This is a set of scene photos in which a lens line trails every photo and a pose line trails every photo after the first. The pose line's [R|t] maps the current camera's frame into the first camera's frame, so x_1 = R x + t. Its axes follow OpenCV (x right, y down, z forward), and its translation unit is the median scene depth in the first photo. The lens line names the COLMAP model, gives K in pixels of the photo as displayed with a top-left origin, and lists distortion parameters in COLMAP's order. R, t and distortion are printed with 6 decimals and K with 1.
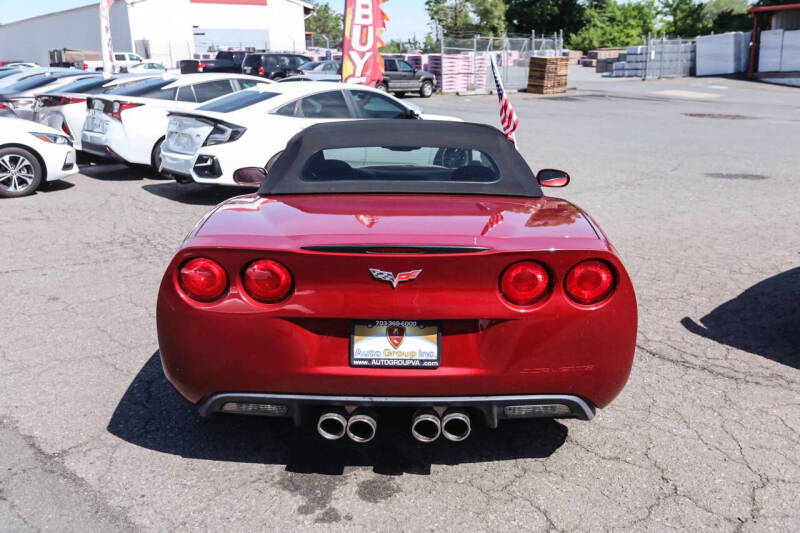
lens RADIAL K [[725.8, 0, 396.2], [0, 725.8, 262.7], [0, 0, 1]] dist [0.001600, 0.013352]
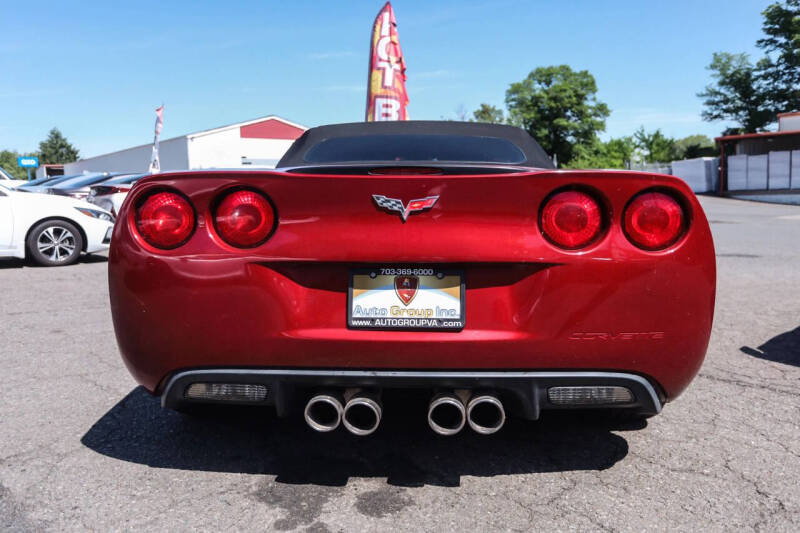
lens RADIAL K [[631.5, 0, 400.0], [0, 631.5, 266.5], [0, 0, 1]] dist [0.000932, 0.001913]
pose [[0.999761, -0.000662, -0.021856, 0.002227], [-0.002694, 0.988200, -0.153145, 0.055544], [0.021699, 0.153168, 0.987962, 0.101633]]
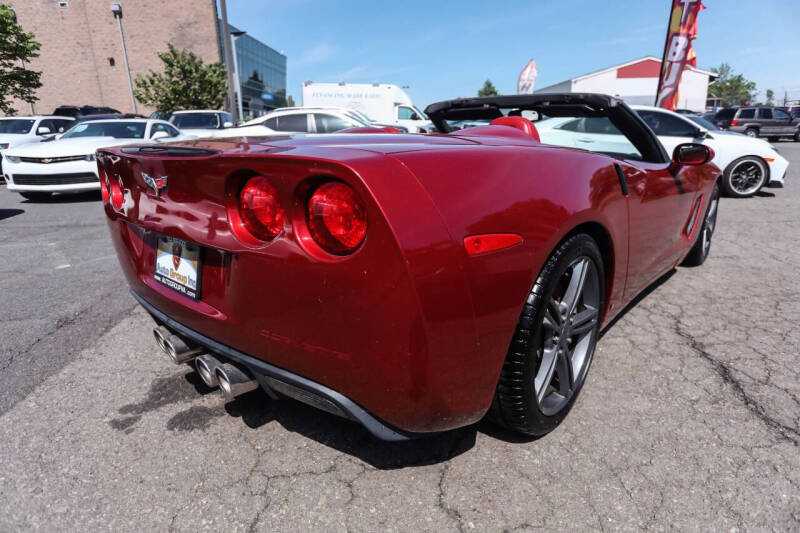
lens RADIAL K [[472.7, 0, 402.8], [0, 472.7, 265.7], [0, 0, 1]] dist [-0.039132, 0.024032]
pose [[0.766657, 0.167666, -0.619778, 0.173299], [-0.154940, 0.985086, 0.074832, 0.008712], [0.623081, 0.038658, 0.781201, 0.223220]]
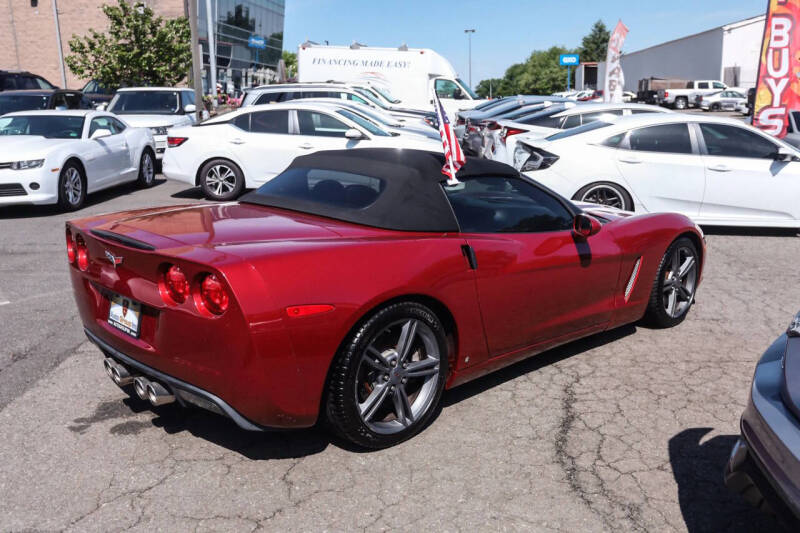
lens RADIAL K [[754.5, 0, 401.2], [0, 754.5, 263.7], [0, 0, 1]] dist [-0.008080, 0.034461]
pose [[0.708991, 0.155931, -0.687763, 0.384564], [-0.185309, 0.982170, 0.031650, -0.032961], [0.680435, 0.105009, 0.725245, 0.109263]]
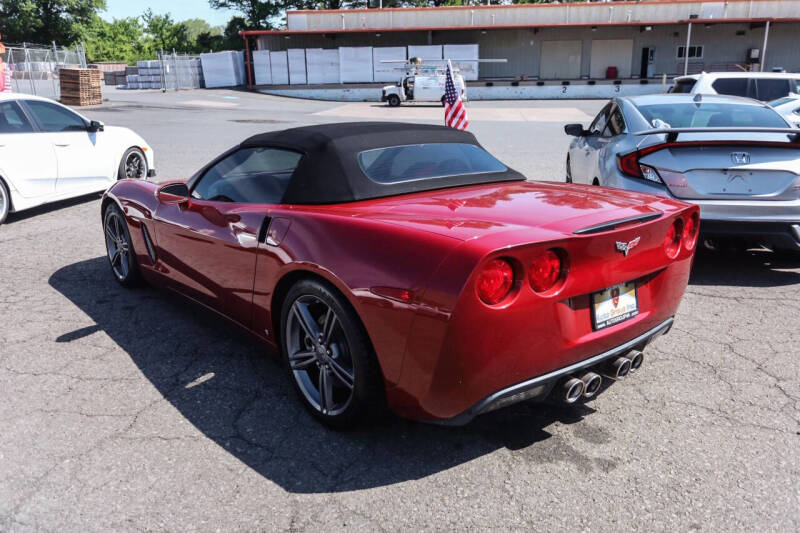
lens RADIAL K [[651.5, 0, 400.0], [0, 651.5, 266.5], [0, 0, 1]] dist [0.001895, -0.004542]
pose [[0.757787, -0.172458, 0.629299, -0.283787], [0.163318, 0.983872, 0.072965, -0.025255], [-0.631733, 0.047483, 0.773731, 0.122498]]
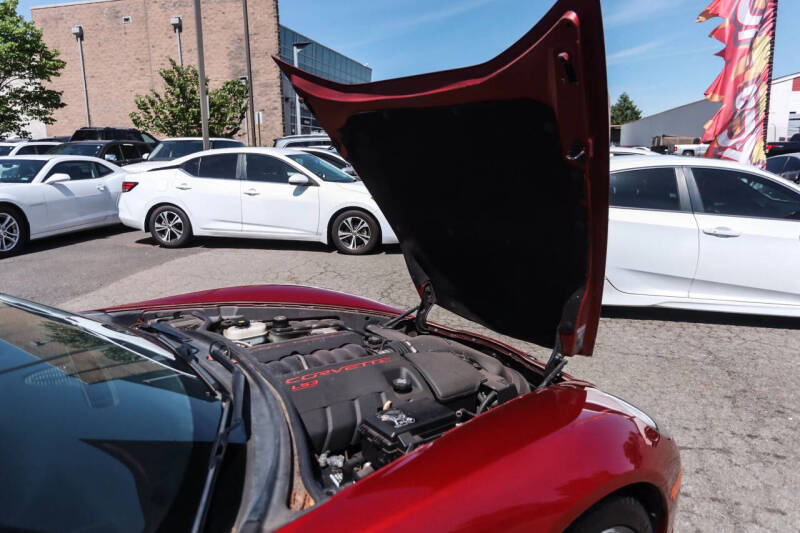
lens RADIAL K [[547.0, 0, 403.6], [0, 547.0, 266.1], [0, 0, 1]] dist [-0.007806, -0.000912]
pose [[0.612953, 0.163907, -0.772931, 0.186457], [-0.206798, 0.977426, 0.043276, -0.136957], [0.762576, 0.133315, 0.633012, 0.582509]]
